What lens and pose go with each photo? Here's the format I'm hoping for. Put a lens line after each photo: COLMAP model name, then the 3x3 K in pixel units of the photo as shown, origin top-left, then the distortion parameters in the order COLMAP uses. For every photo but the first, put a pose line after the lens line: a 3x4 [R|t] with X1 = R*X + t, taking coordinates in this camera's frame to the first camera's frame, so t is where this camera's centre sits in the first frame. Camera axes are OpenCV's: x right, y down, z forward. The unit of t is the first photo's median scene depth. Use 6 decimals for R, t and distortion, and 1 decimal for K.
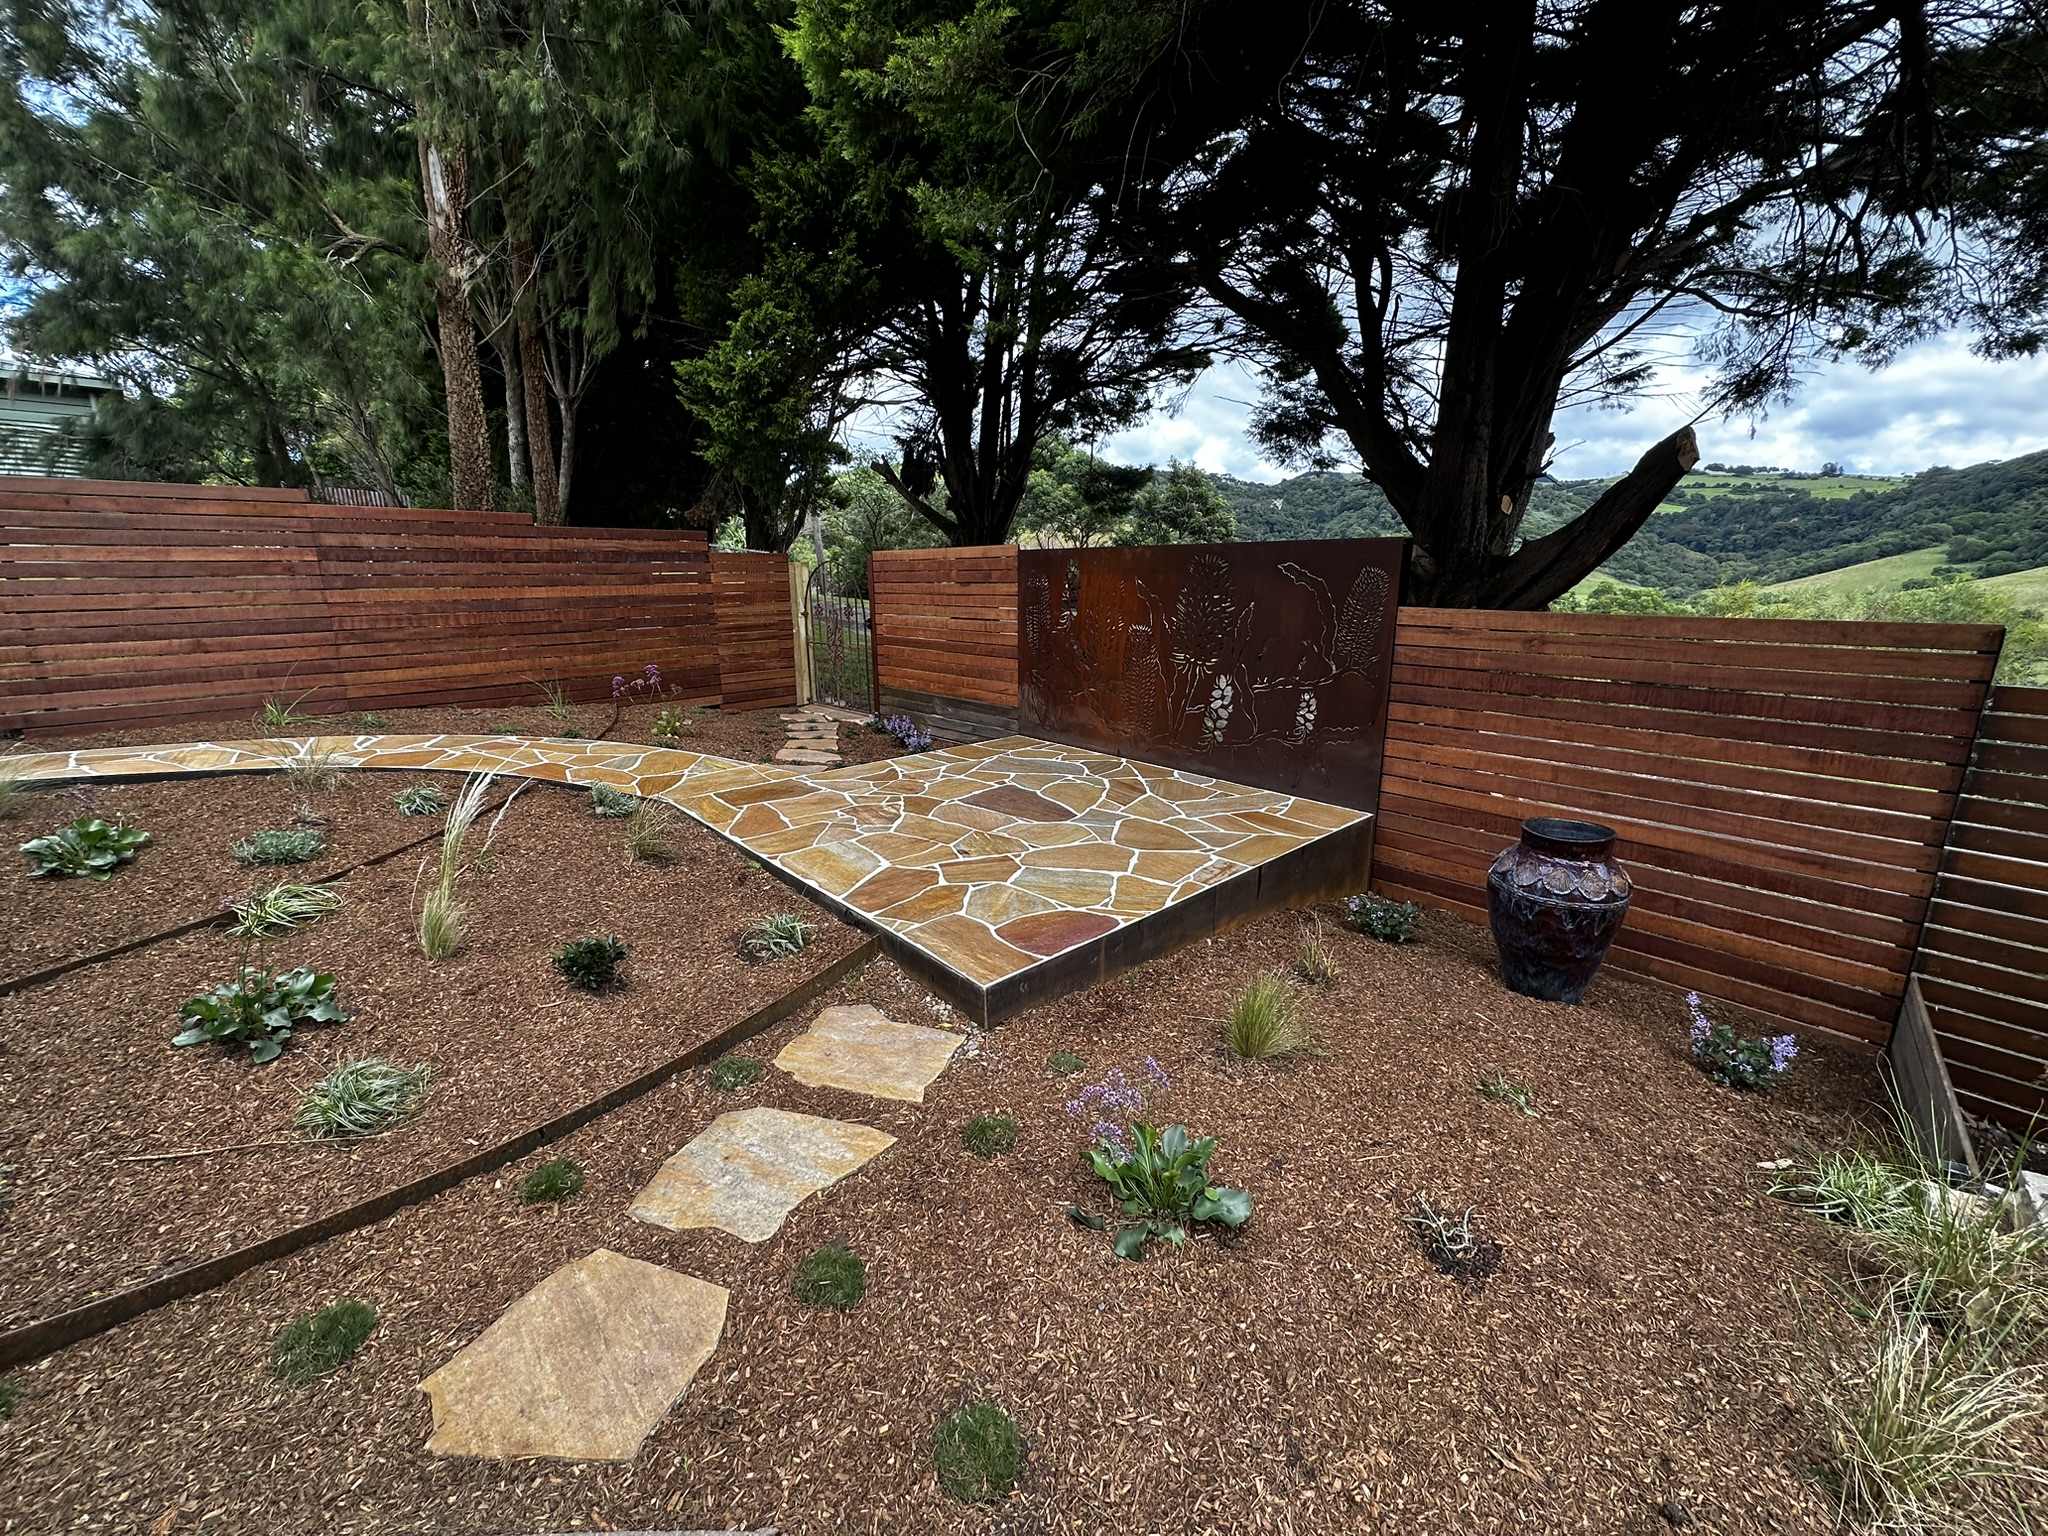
lens RADIAL K [[816.5, 0, 1022.4], [0, 816.5, 770.9], [0, 0, 1]] dist [-0.001034, -0.000142]
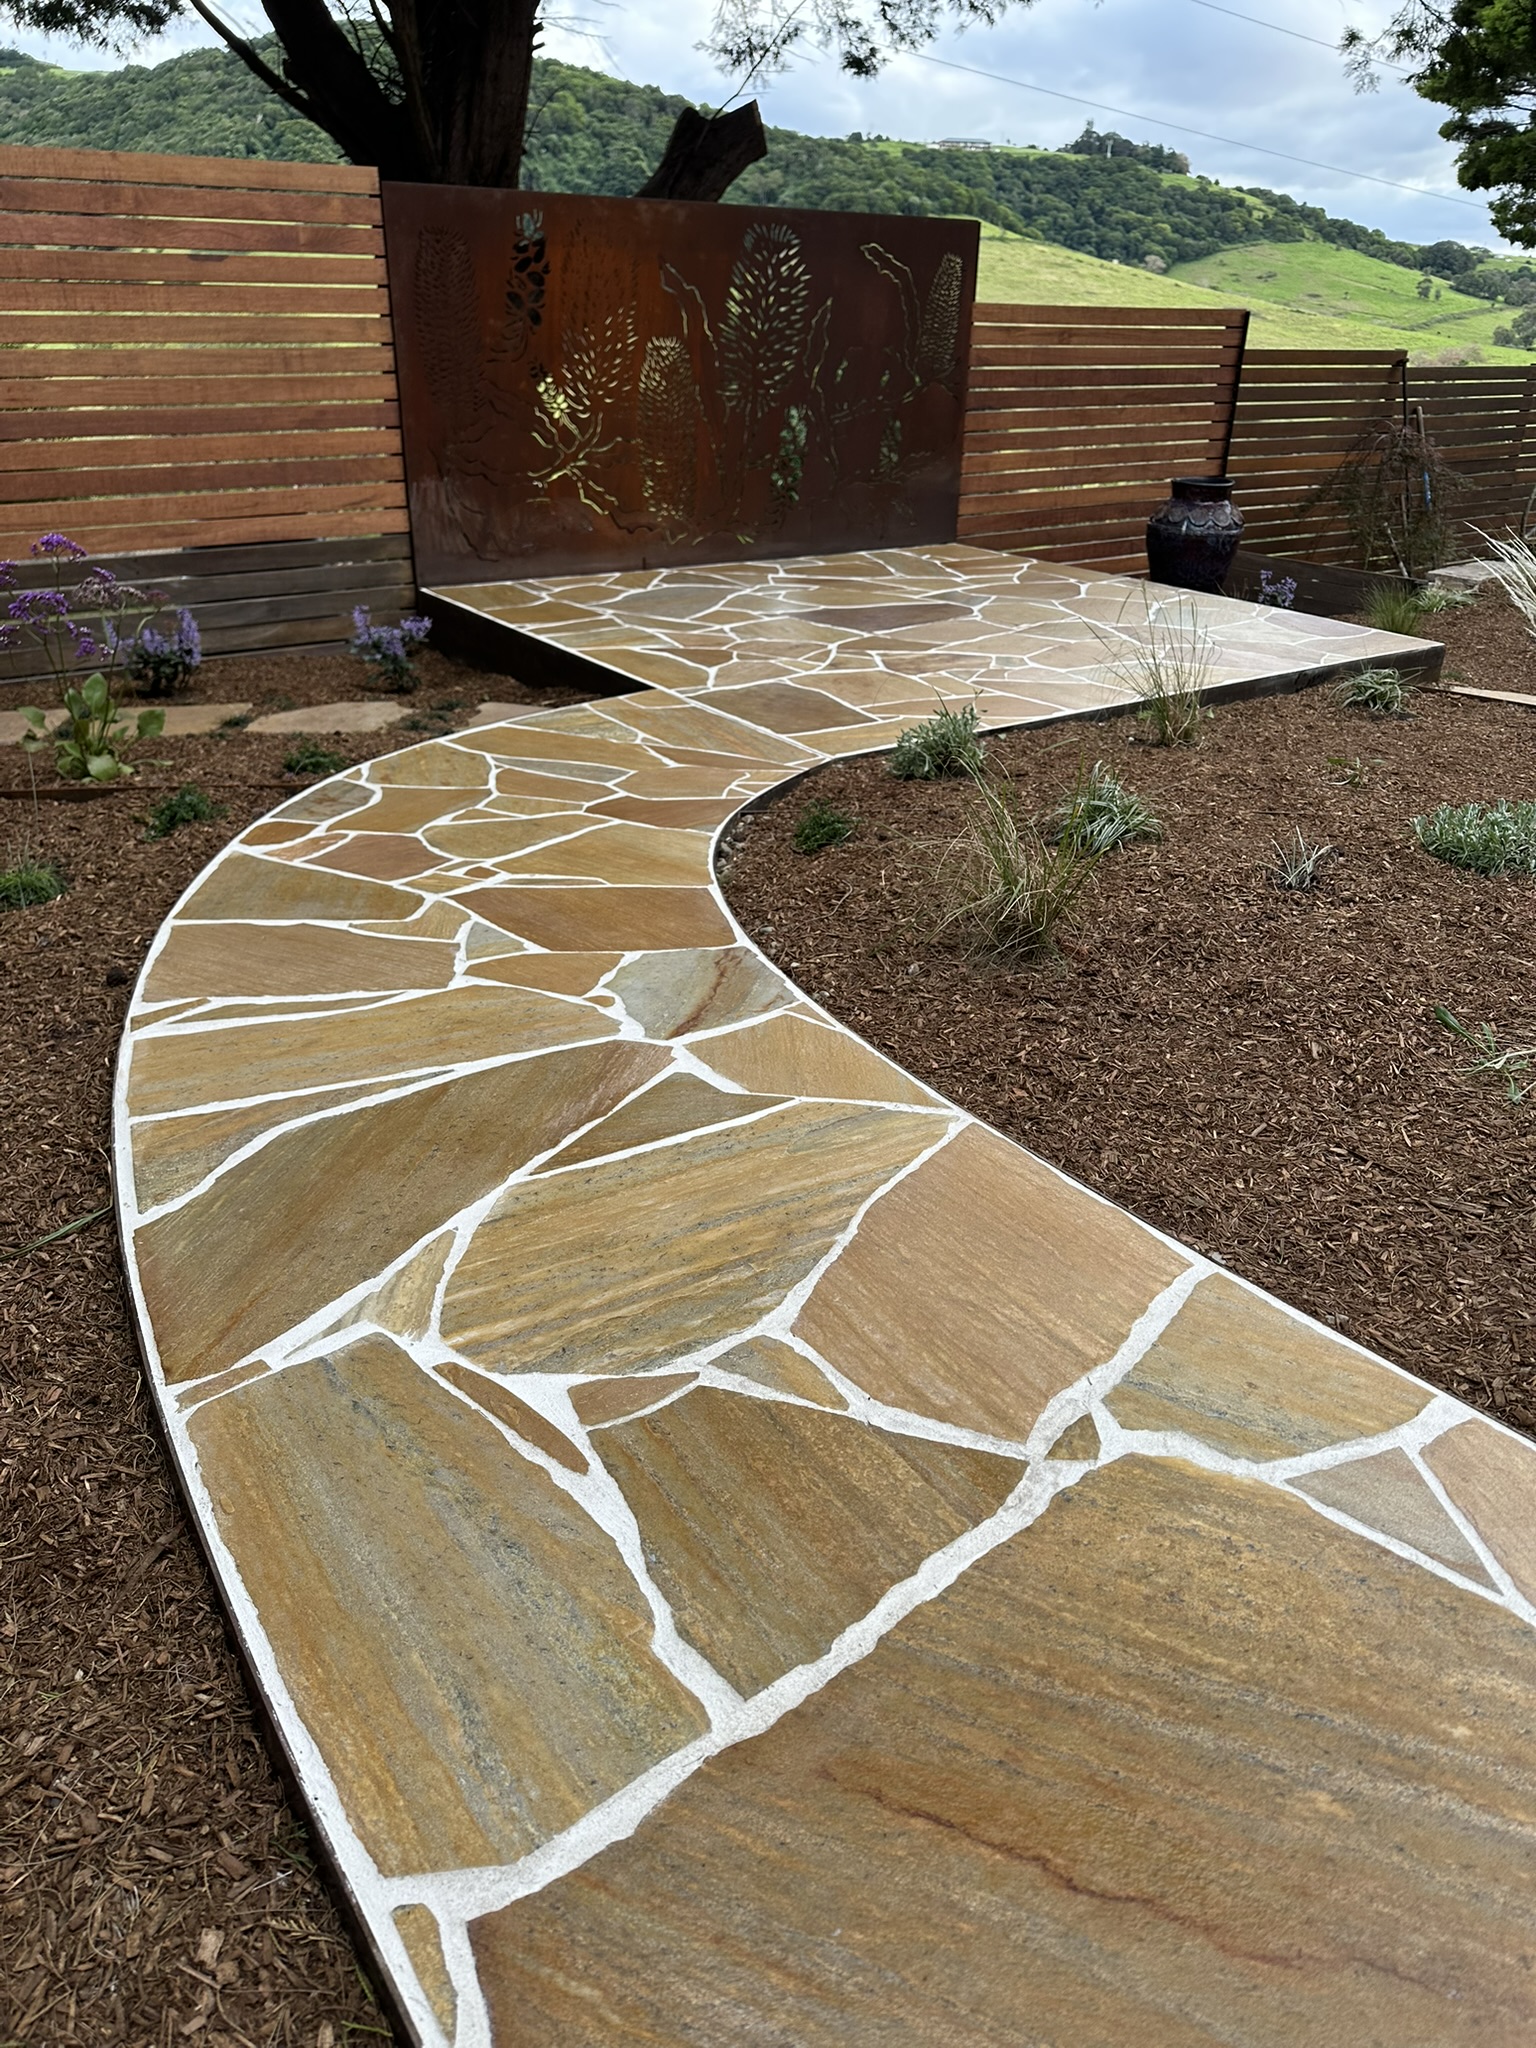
lens RADIAL K [[1514.3, 0, 770.4], [0, 1514.3, 1025.6], [0, 0, 1]] dist [-0.013562, -0.002464]
pose [[0.104802, -0.428408, 0.897487, -1.472749], [0.215793, 0.890752, 0.399994, -0.205274], [-0.970799, 0.151751, 0.185800, 1.035352]]
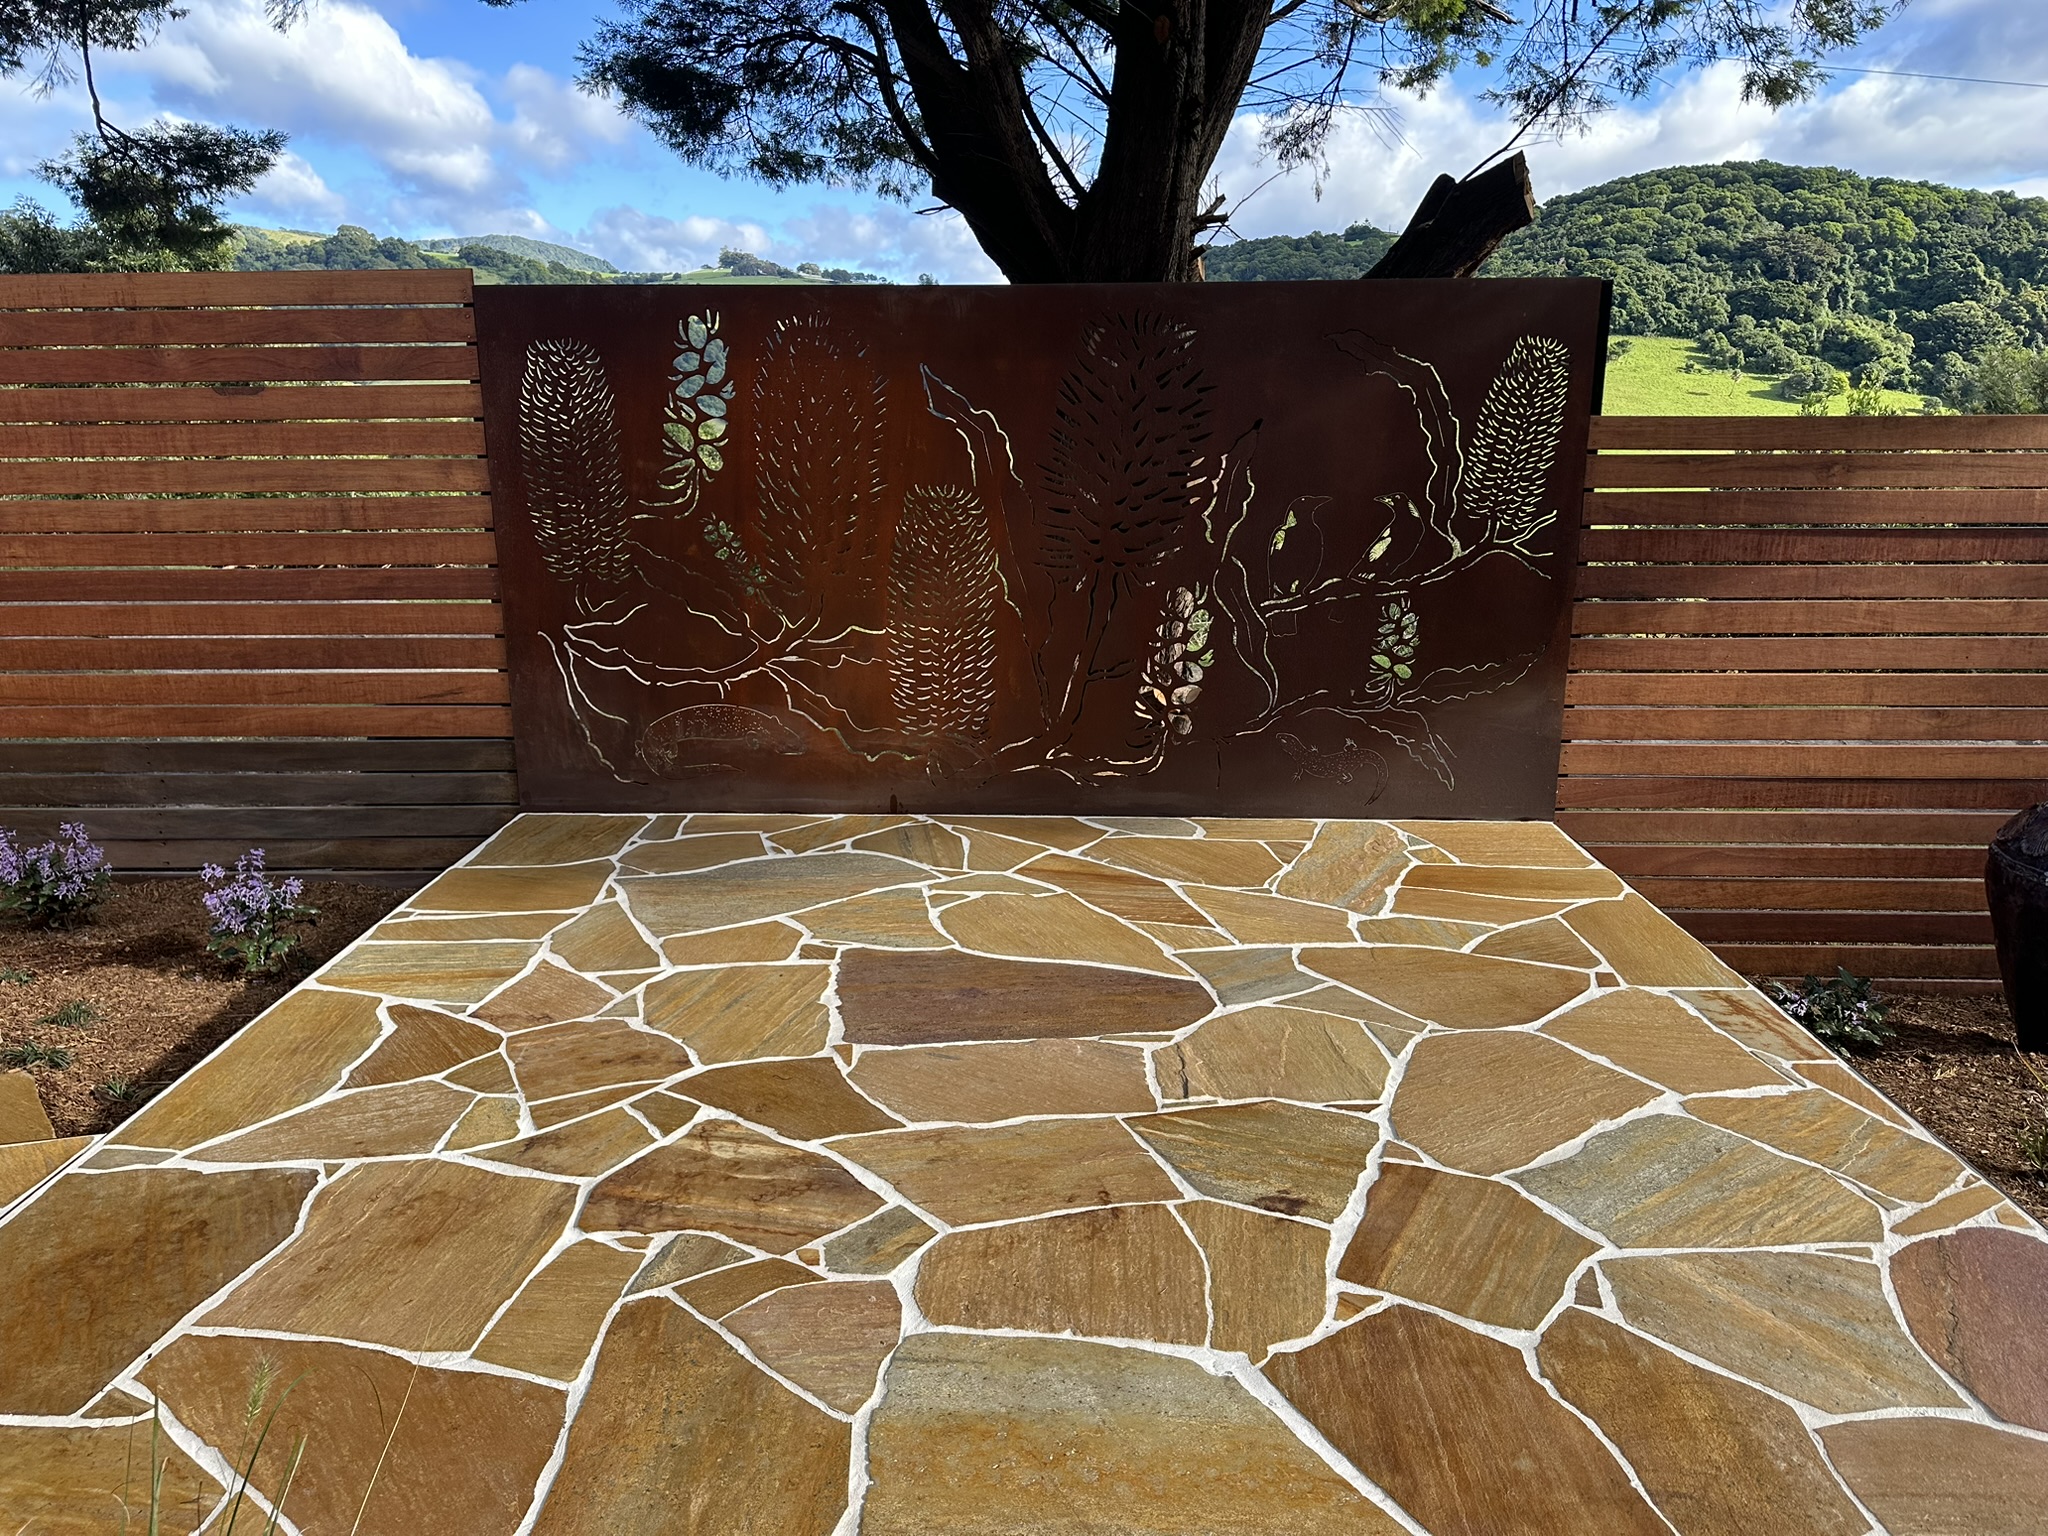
lens RADIAL K [[1425.3, 0, 1024.6], [0, 1425.3, 768.3], [0, 0, 1]] dist [0.031078, -0.011683]
pose [[0.690993, -0.177960, 0.700613, -0.461460], [0.177072, 0.981364, 0.074631, -0.113648], [-0.700838, 0.072490, 0.709627, 0.626104]]
